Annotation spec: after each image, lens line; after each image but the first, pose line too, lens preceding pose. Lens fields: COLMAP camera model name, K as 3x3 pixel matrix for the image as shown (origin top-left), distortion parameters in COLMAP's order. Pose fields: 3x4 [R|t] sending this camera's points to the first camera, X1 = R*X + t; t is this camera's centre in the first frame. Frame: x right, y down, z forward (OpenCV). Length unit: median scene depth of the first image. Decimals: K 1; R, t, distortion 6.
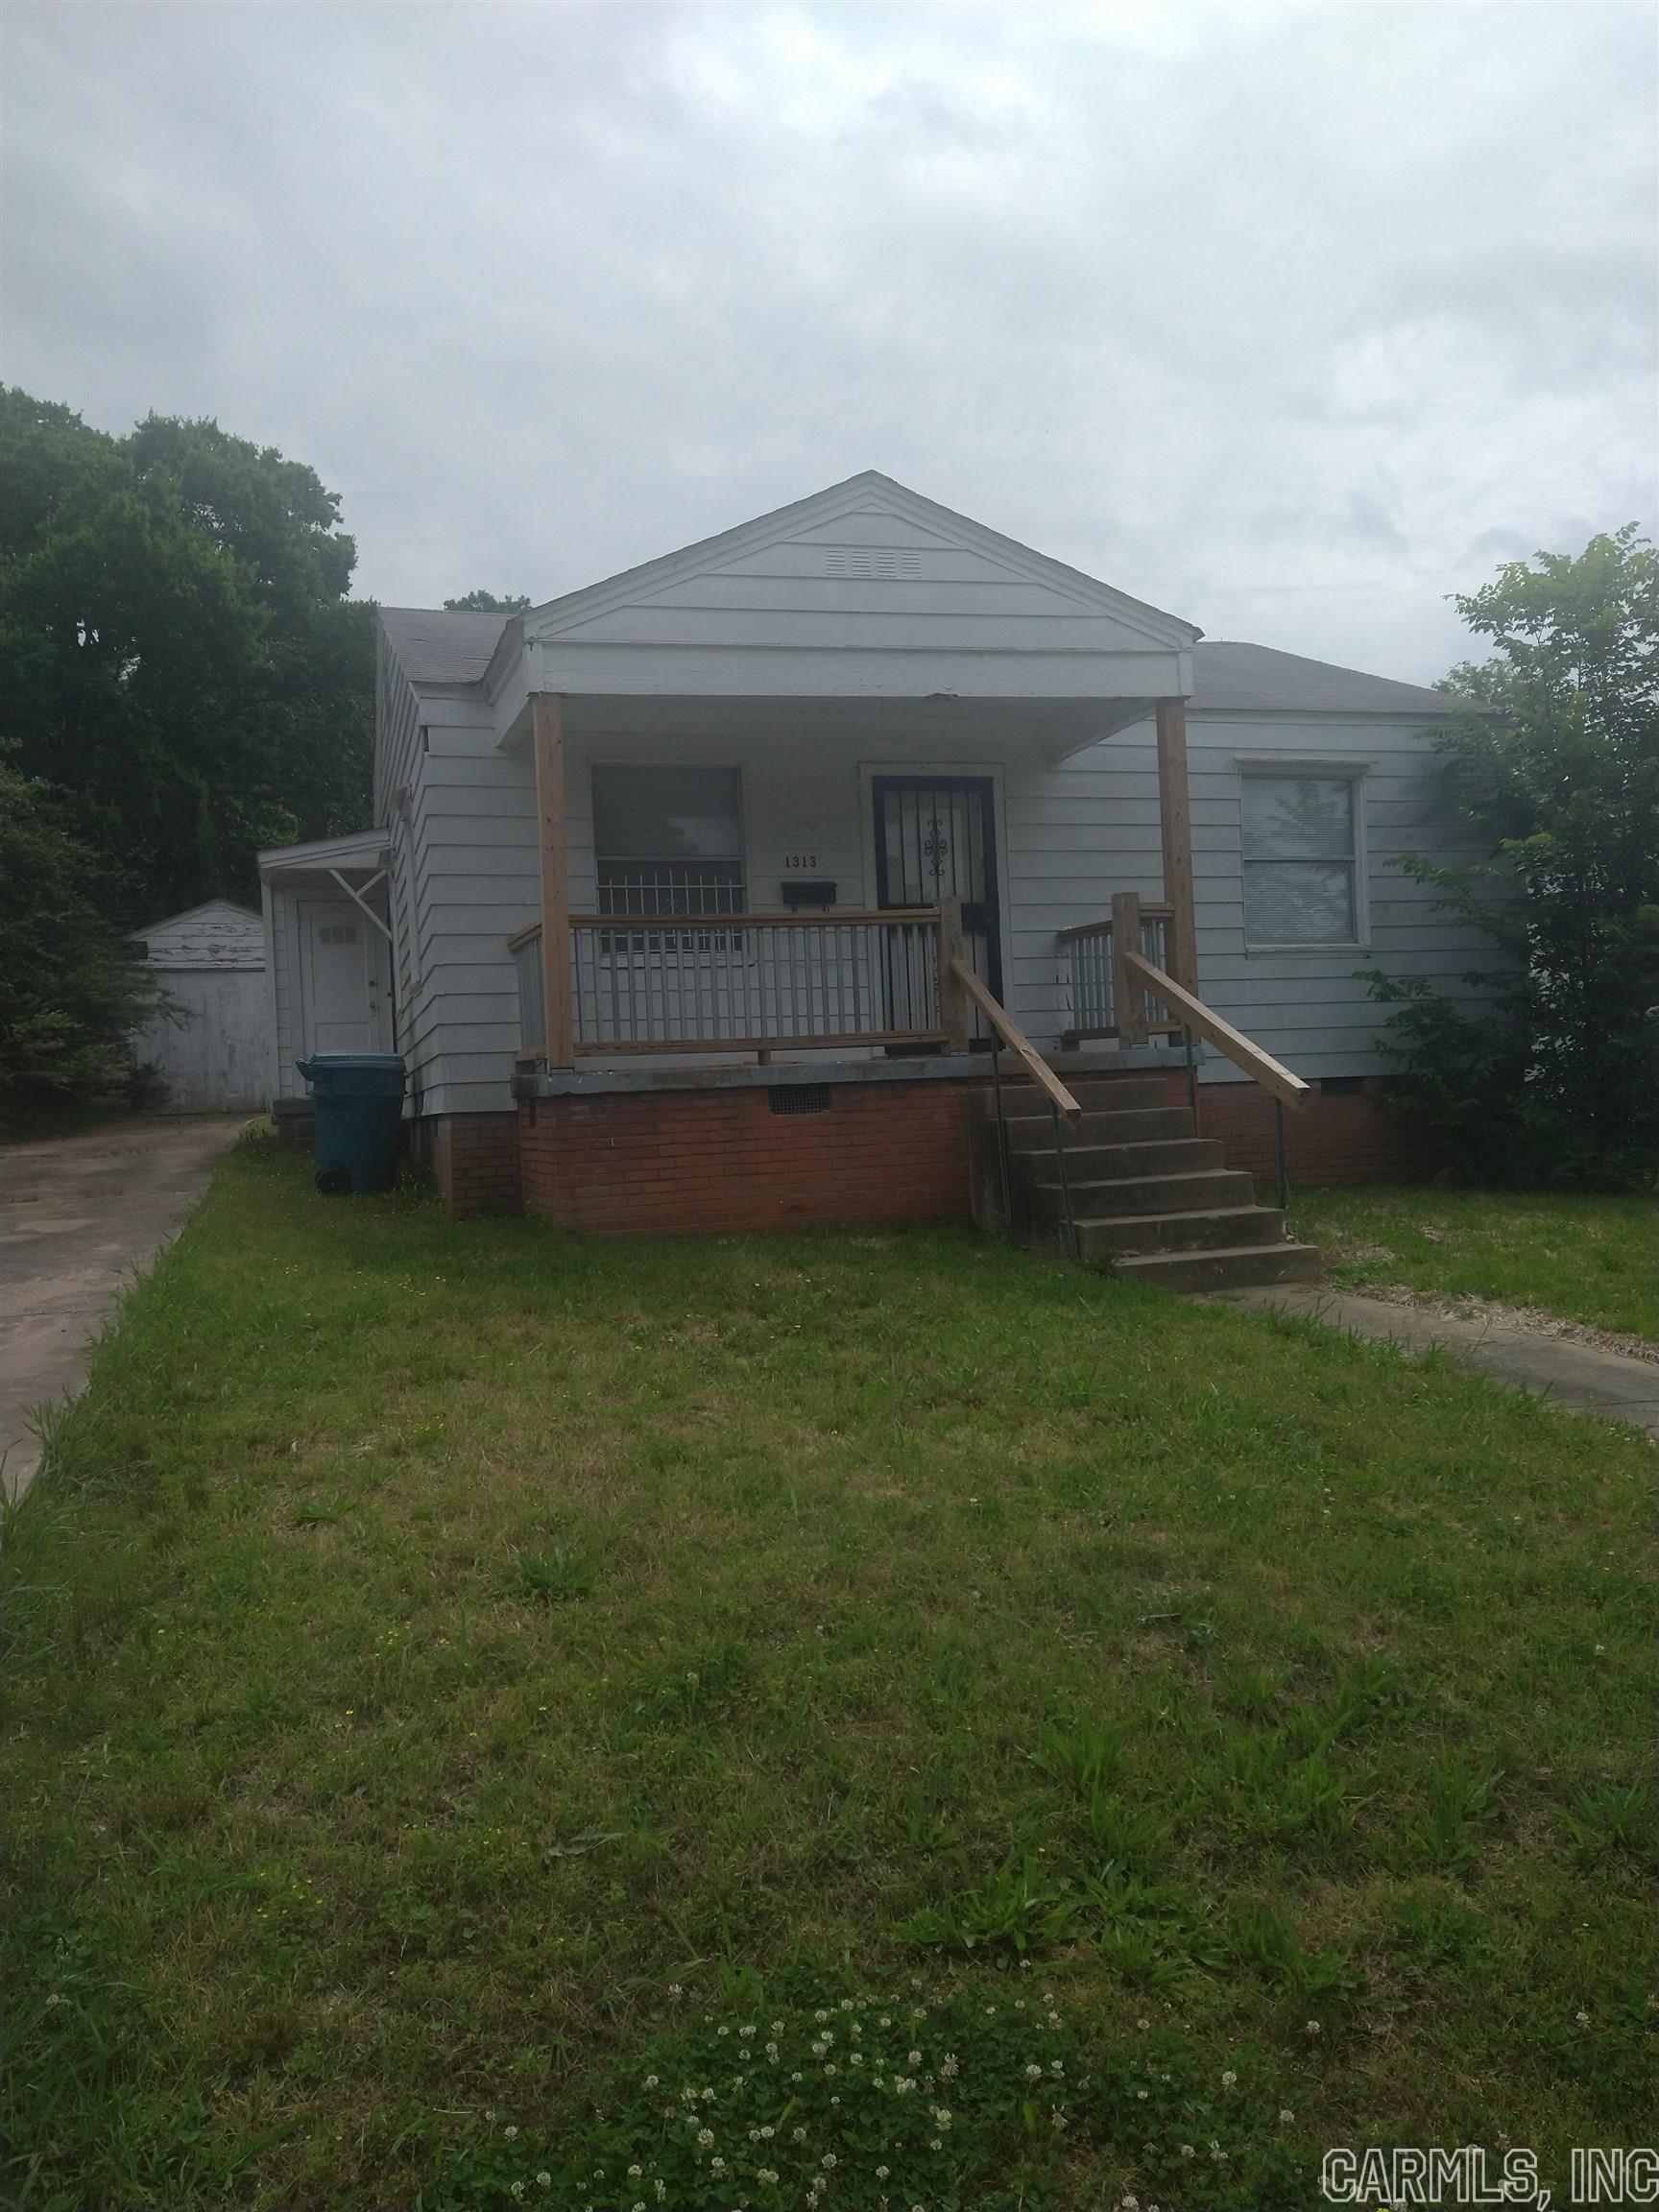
lens RADIAL K [[1693.5, 0, 829.5], [0, 1693.5, 1106.0], [0, 0, 1]] dist [0.175508, -0.233894]
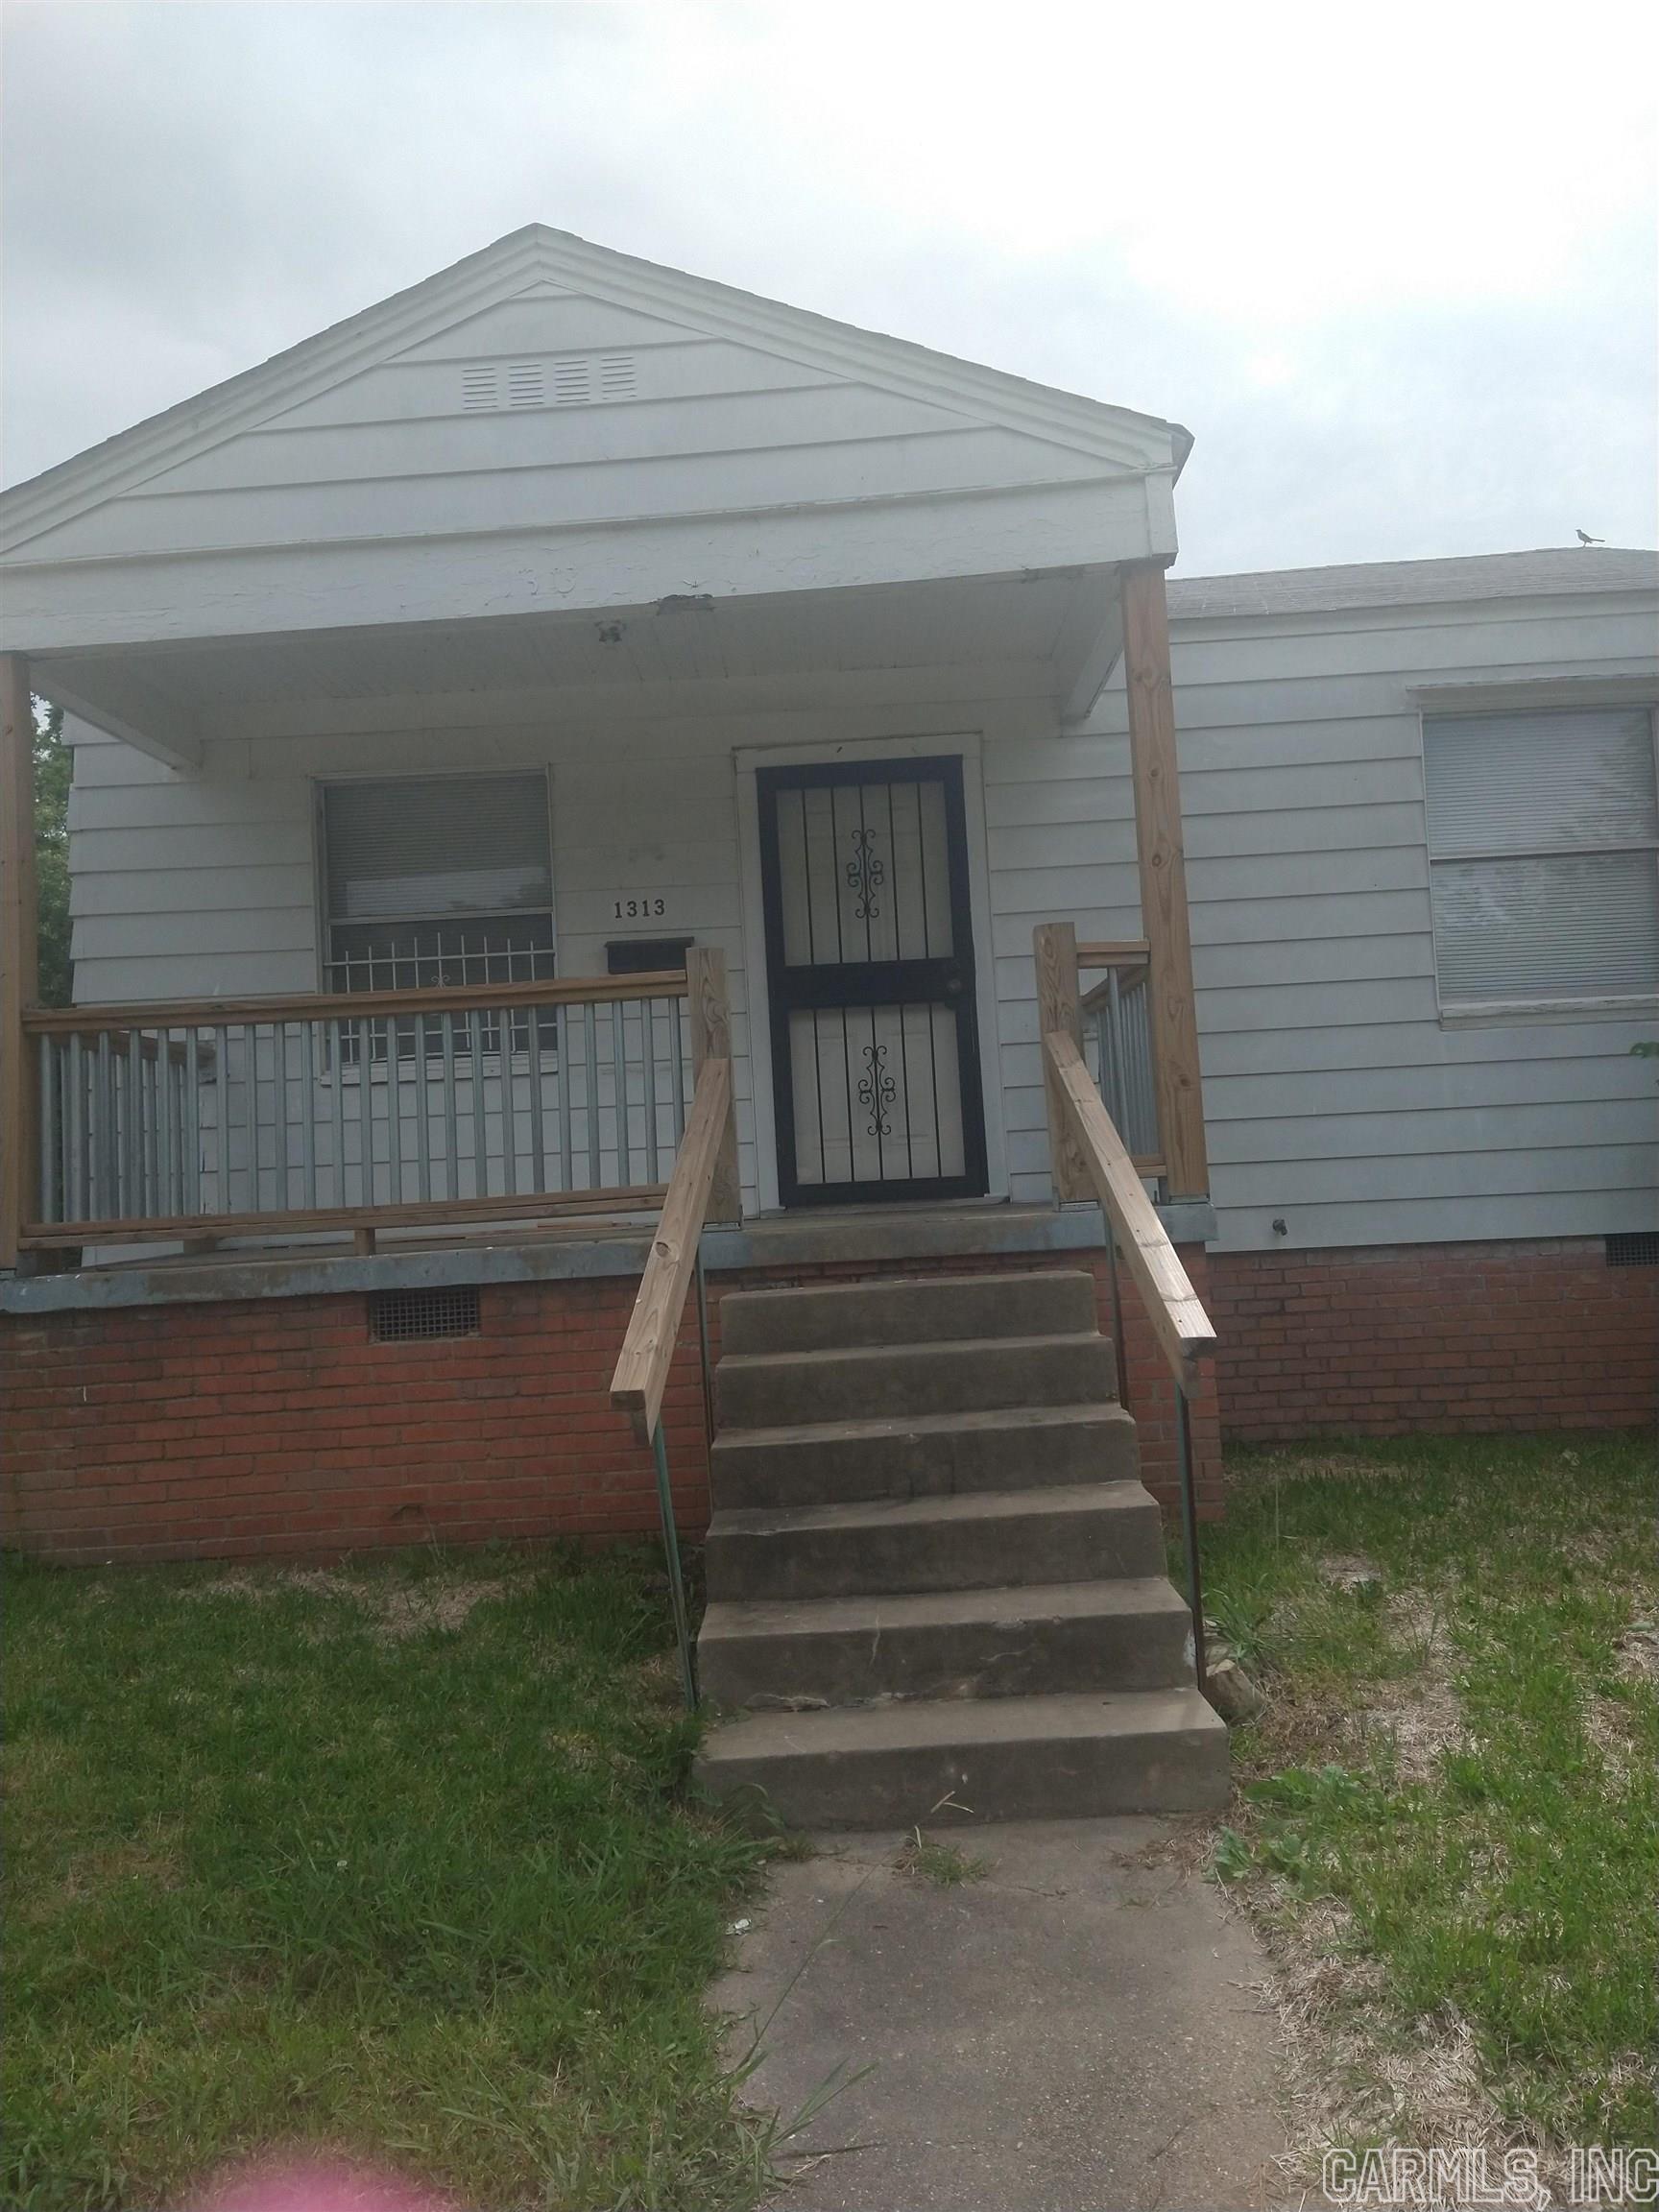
lens RADIAL K [[1642.4, 0, 829.5], [0, 1642.4, 1106.0], [0, 0, 1]] dist [0.156879, -0.208330]
pose [[0.944891, -0.025690, -0.326377, 0.252817], [0.011193, 0.998869, -0.046218, -0.039720], [0.327195, 0.040018, 0.944109, 0.439272]]
